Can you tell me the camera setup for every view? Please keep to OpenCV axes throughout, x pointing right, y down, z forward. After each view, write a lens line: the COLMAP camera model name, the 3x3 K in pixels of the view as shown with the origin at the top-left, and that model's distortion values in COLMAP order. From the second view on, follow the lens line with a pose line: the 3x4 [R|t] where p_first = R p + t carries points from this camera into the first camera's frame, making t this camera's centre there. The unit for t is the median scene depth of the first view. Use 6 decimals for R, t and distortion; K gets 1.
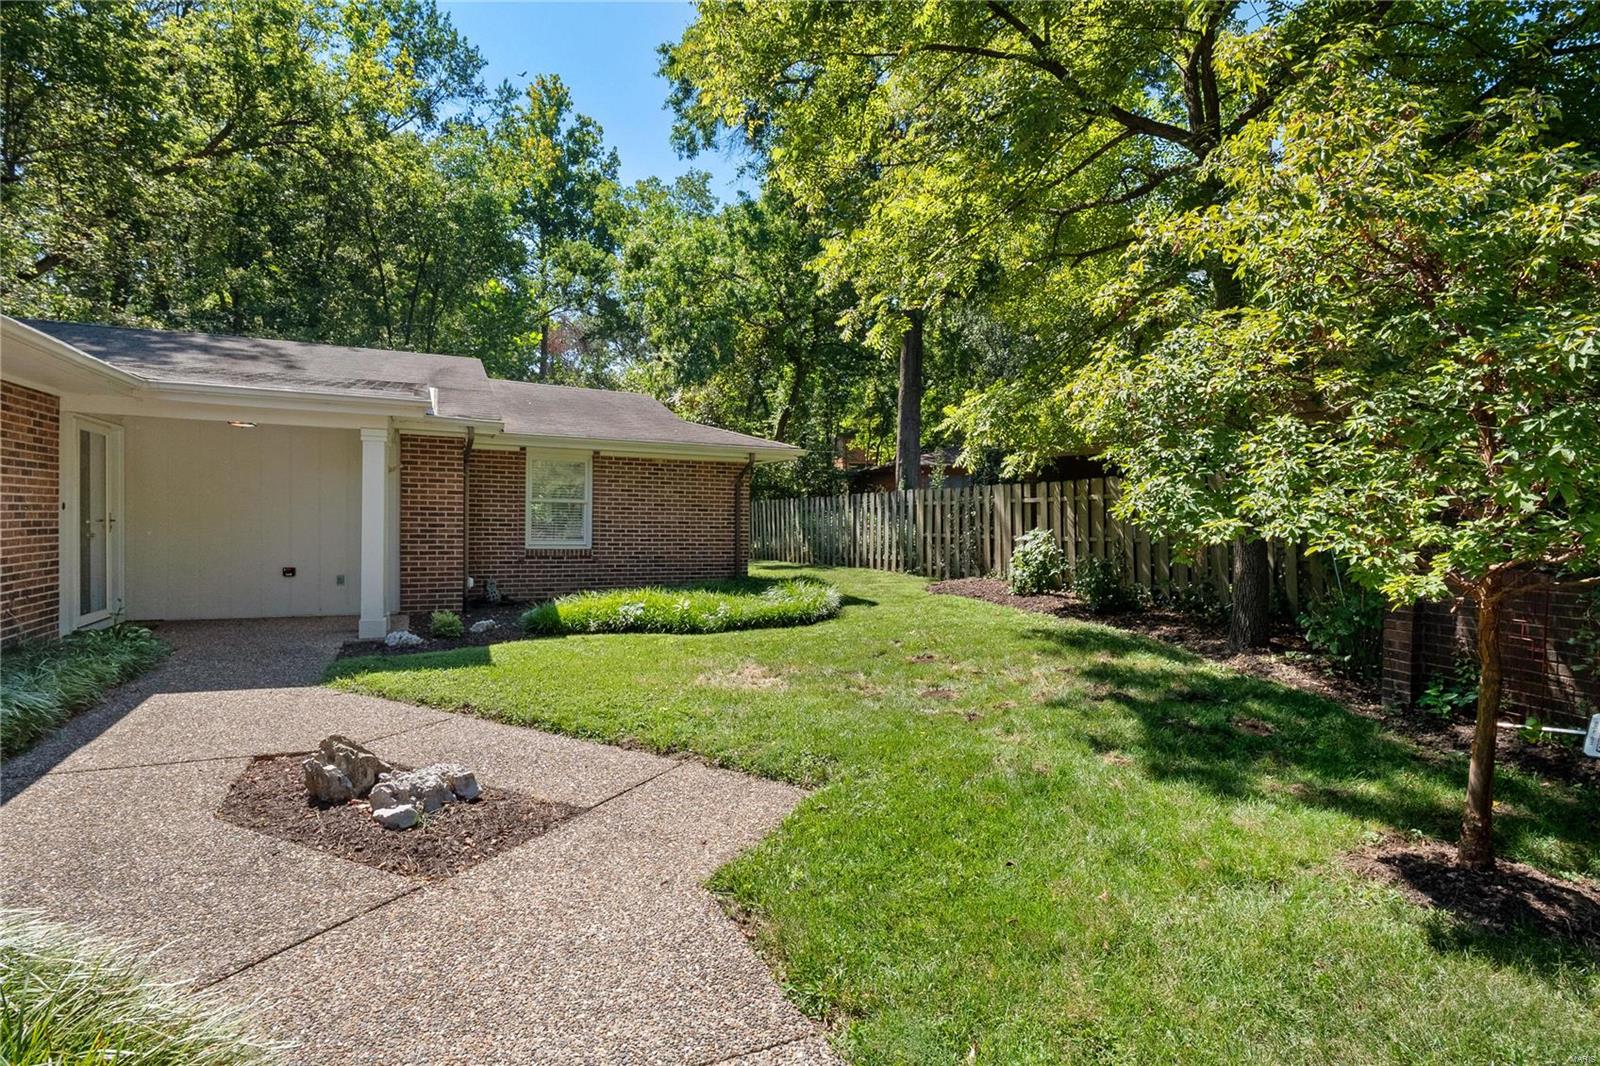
lens RADIAL K [[785.6, 0, 800.2], [0, 785.6, 529.1], [0, 0, 1]] dist [-0.019429, -0.000185]
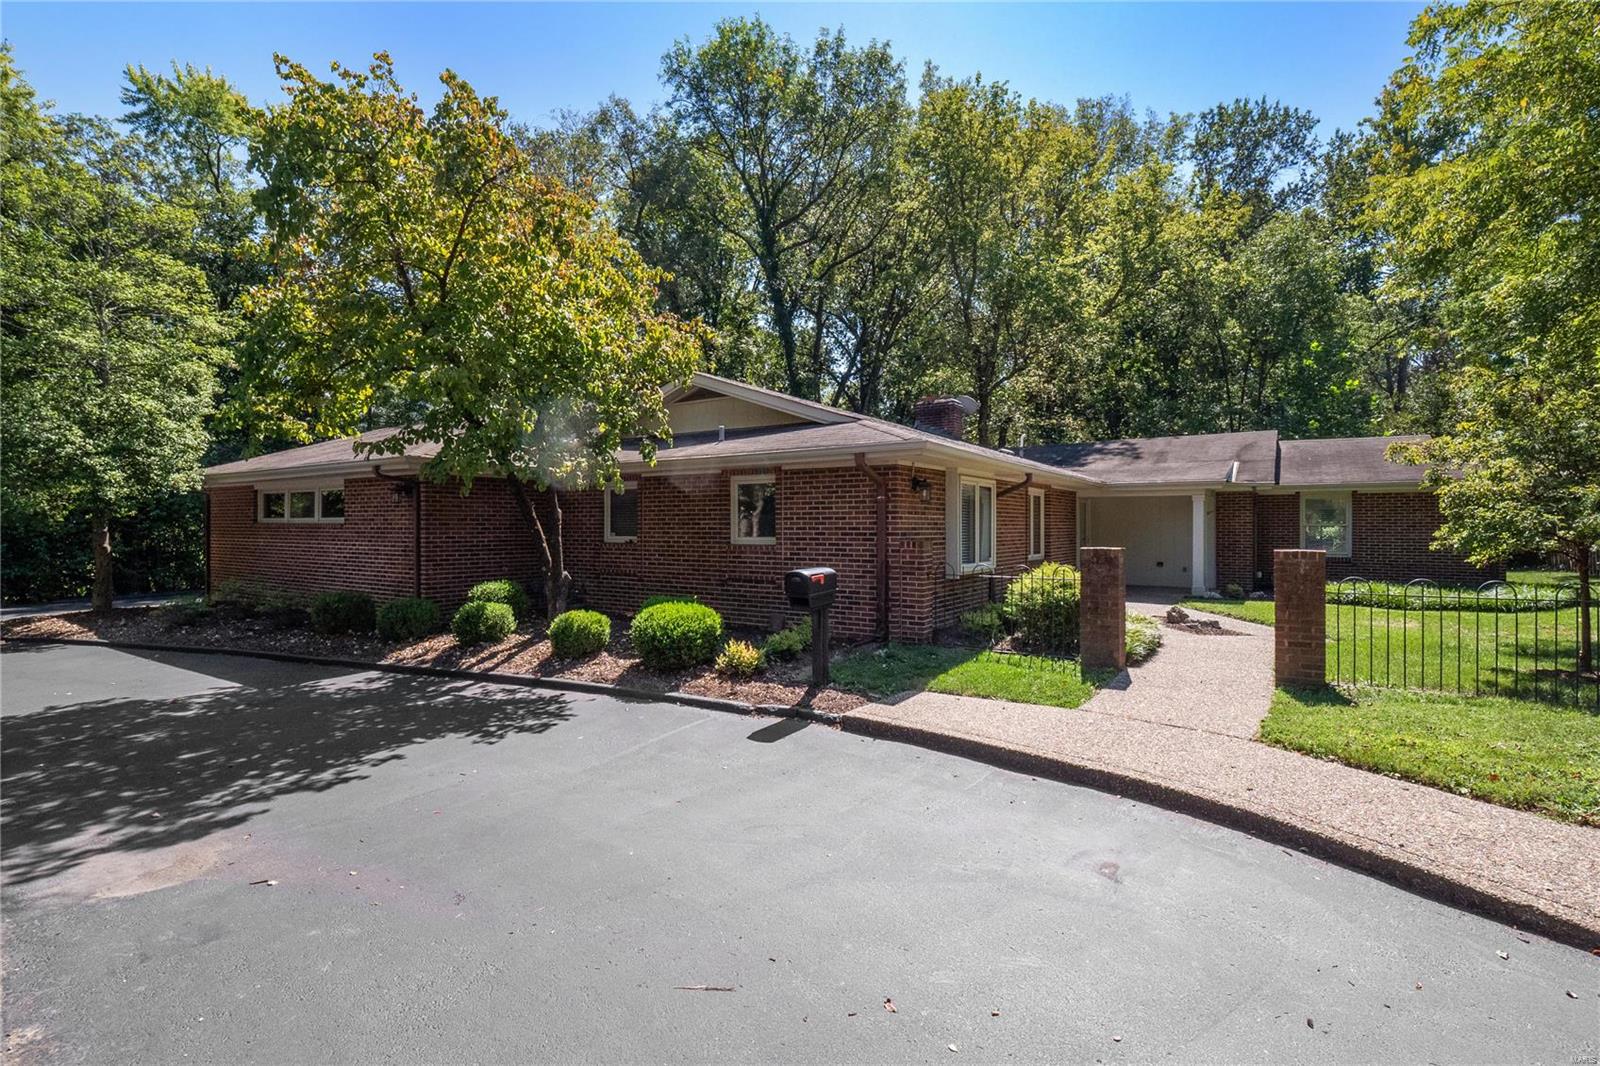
lens RADIAL K [[741.6, 0, 795.1], [0, 741.6, 538.1], [0, 0, 1]] dist [-0.001235, -0.001453]
pose [[0.516307, -0.002839, -0.856399, 0.421270], [-0.001949, 0.999988, -0.004491, -0.001875], [0.856401, 0.003988, 0.516295, -0.670728]]
